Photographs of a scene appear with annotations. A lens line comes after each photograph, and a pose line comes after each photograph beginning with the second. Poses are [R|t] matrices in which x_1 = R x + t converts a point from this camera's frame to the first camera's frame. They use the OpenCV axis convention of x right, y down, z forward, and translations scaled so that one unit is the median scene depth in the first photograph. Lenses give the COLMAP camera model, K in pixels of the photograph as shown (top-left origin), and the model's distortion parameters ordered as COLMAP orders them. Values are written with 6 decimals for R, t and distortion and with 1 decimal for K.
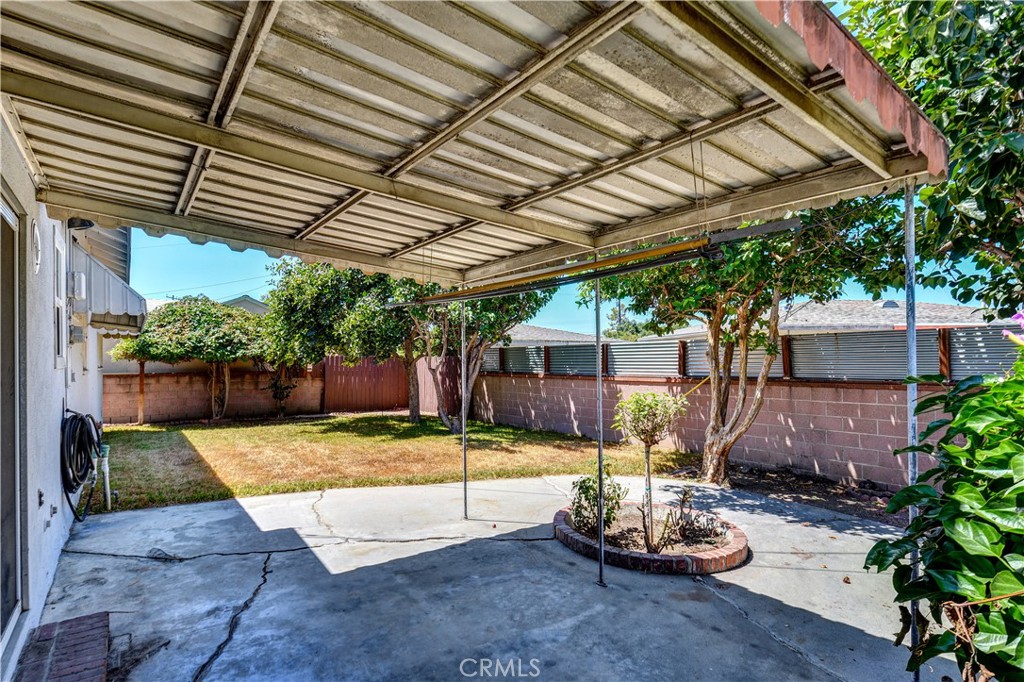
lens RADIAL K [[501.6, 0, 510.8], [0, 501.6, 364.6], [0, 0, 1]] dist [0.001278, 0.000091]
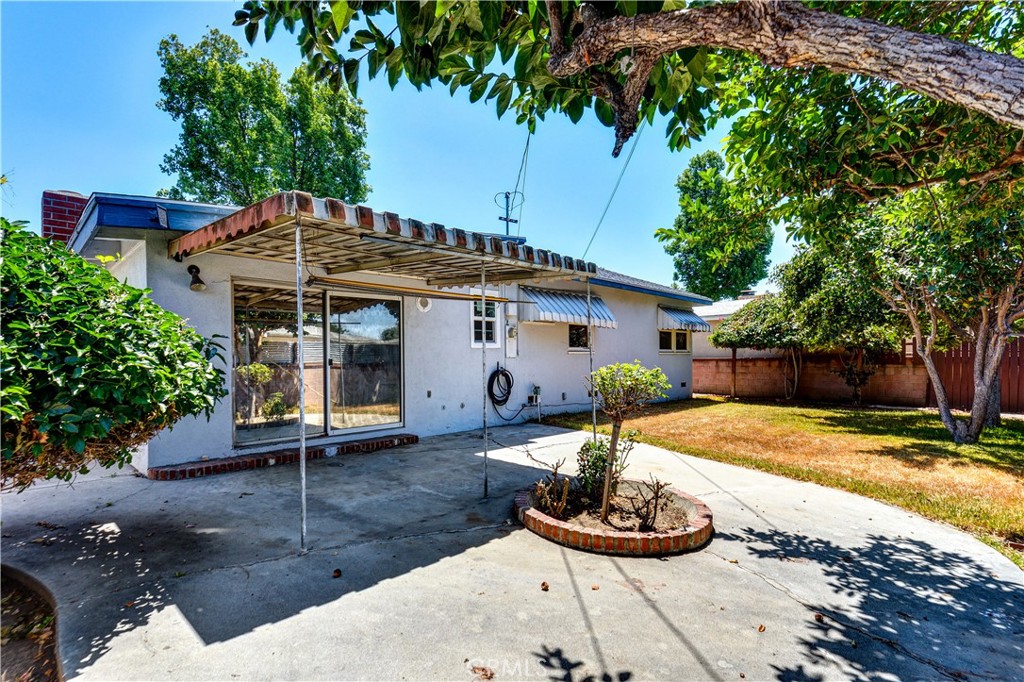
lens RADIAL K [[494.7, 0, 509.8], [0, 494.7, 359.4], [0, 0, 1]] dist [0.000478, -0.009187]
pose [[0.158122, 0.003588, -0.987413, 0.862003], [0.002606, 0.999988, 0.004051, 0.030957], [0.987416, -0.003214, 0.158111, 0.481574]]
